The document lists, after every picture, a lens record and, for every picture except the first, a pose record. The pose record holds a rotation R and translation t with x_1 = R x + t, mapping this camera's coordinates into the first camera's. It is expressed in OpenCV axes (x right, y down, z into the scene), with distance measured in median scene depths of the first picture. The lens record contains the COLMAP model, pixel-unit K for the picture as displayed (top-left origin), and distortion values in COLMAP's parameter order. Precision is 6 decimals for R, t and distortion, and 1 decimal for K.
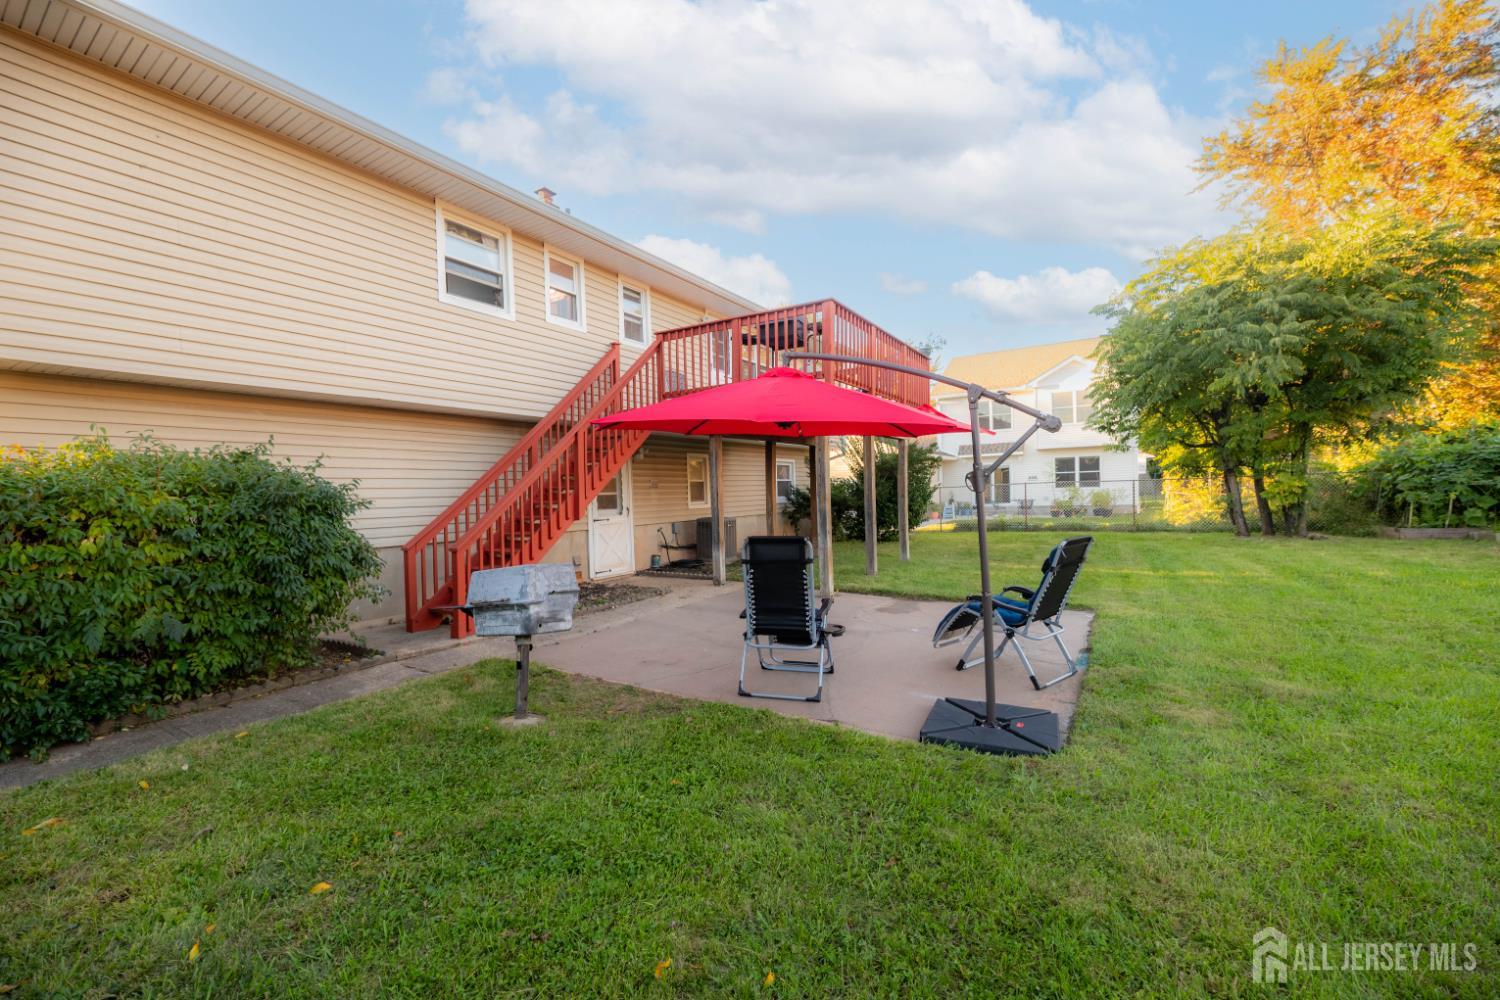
lens RADIAL K [[620.7, 0, 759.1], [0, 620.7, 505.3], [0, 0, 1]] dist [0.001555, -0.000049]
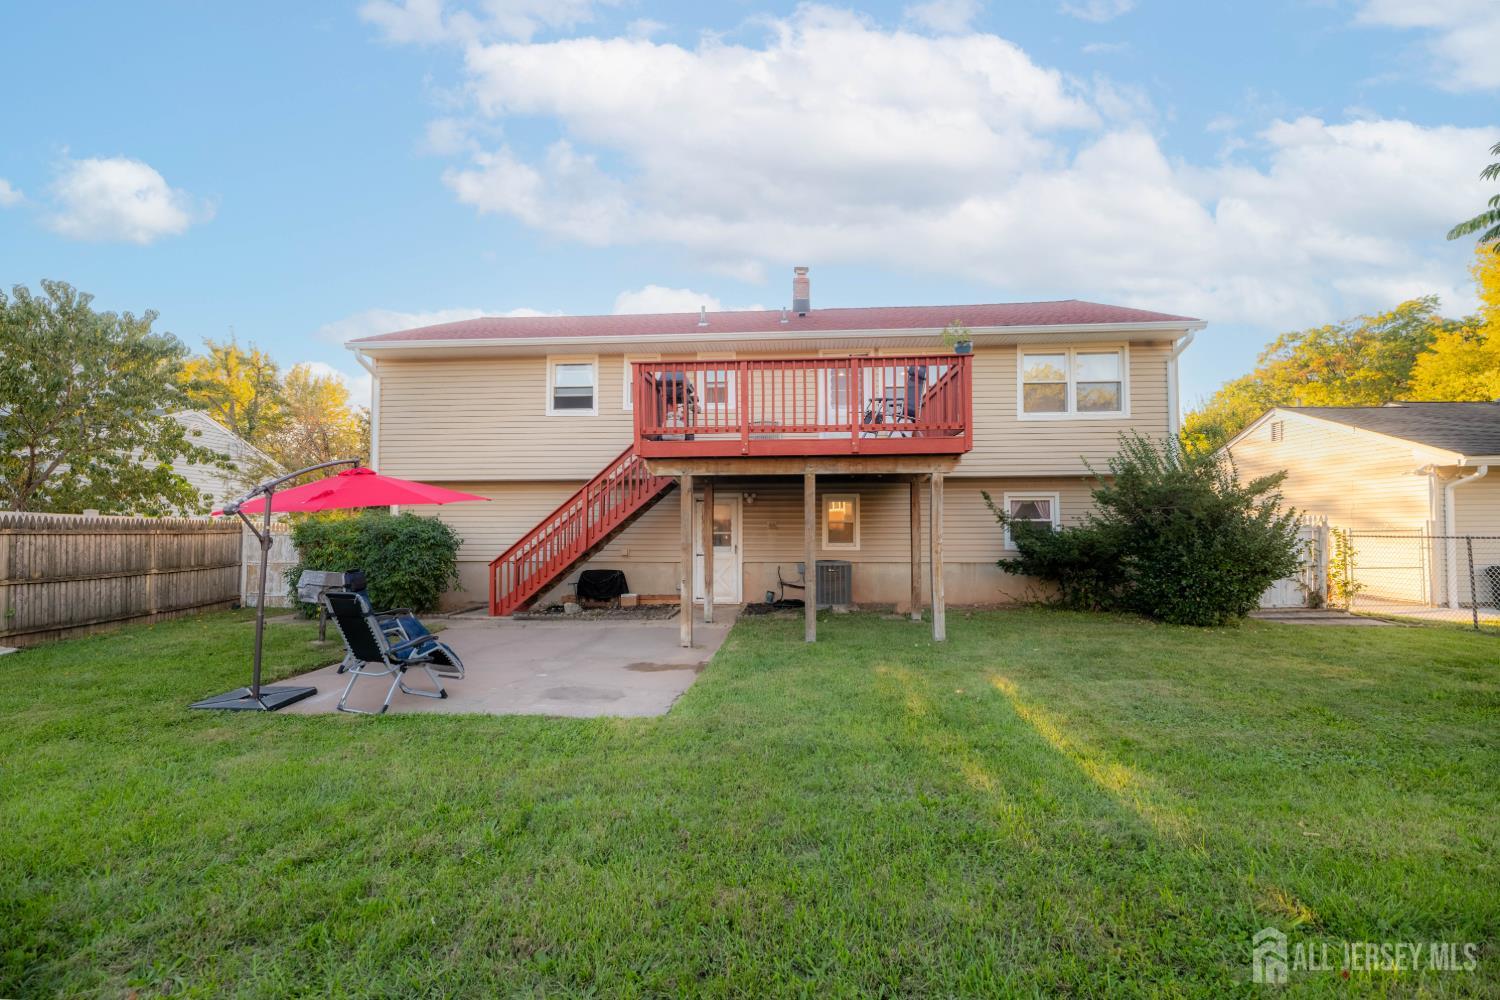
lens RADIAL K [[620.7, 0, 759.1], [0, 620.7, 505.3], [0, 0, 1]] dist [0.001555, -0.000049]
pose [[0.441912, 0.000218, -0.897058, 0.939134], [-0.027482, 0.999534, -0.013296, -0.063221], [0.896637, 0.030529, 0.441712, 0.595954]]
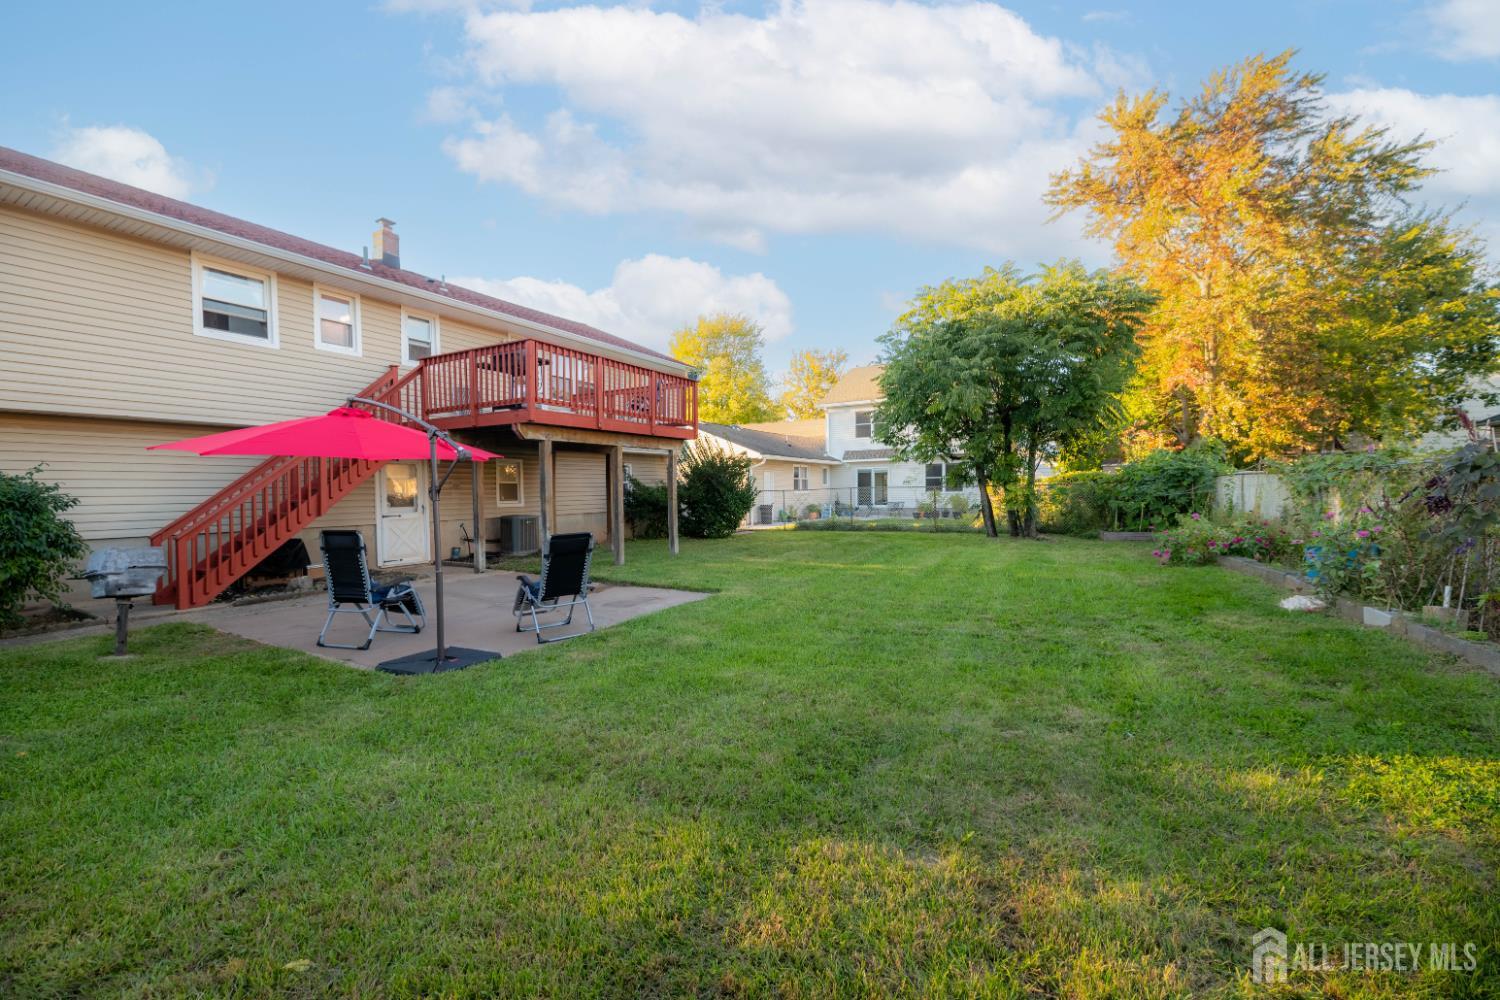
lens RADIAL K [[617.2, 0, 761.6], [0, 617.2, 506.7], [0, 0, 1]] dist [0.003258, -0.003332]
pose [[0.999485, 0.013637, 0.029044, 0.431693], [-0.013802, 0.999890, 0.005501, -0.010542], [-0.028965, -0.005899, 0.999563, -0.186077]]
